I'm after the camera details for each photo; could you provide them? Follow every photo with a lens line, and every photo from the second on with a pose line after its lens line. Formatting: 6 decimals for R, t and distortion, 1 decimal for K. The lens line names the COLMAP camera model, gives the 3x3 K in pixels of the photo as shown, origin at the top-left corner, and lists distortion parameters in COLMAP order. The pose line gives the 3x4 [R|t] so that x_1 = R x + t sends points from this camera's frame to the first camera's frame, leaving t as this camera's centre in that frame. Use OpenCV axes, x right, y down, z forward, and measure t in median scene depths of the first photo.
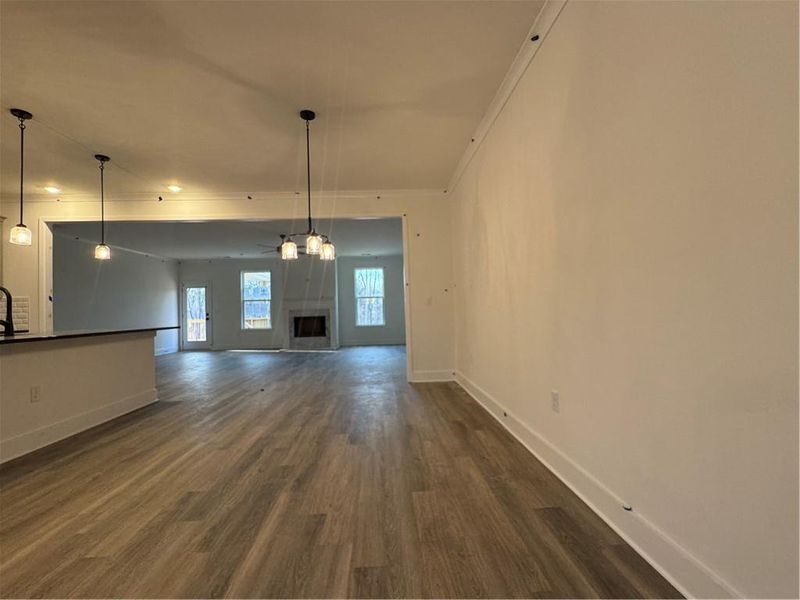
lens RADIAL K [[370.3, 0, 402.8], [0, 370.3, 301.8], [0, 0, 1]] dist [-0.003545, -0.000310]
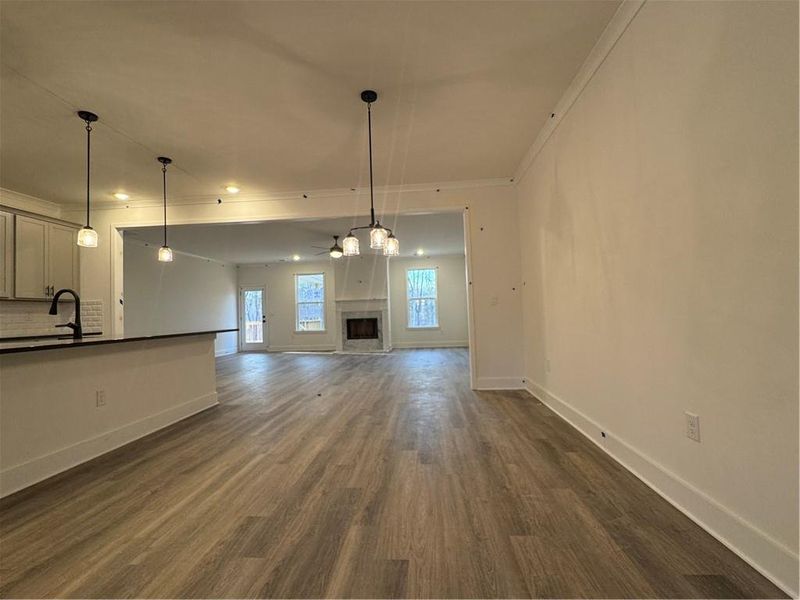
lens RADIAL K [[370.3, 0, 402.8], [0, 370.3, 301.8], [0, 0, 1]] dist [-0.003545, -0.000310]
pose [[0.992141, -0.008858, -0.124813, -0.061029], [0.008224, 0.999951, -0.005596, 0.004786], [0.124856, 0.004525, 0.992165, 0.103462]]
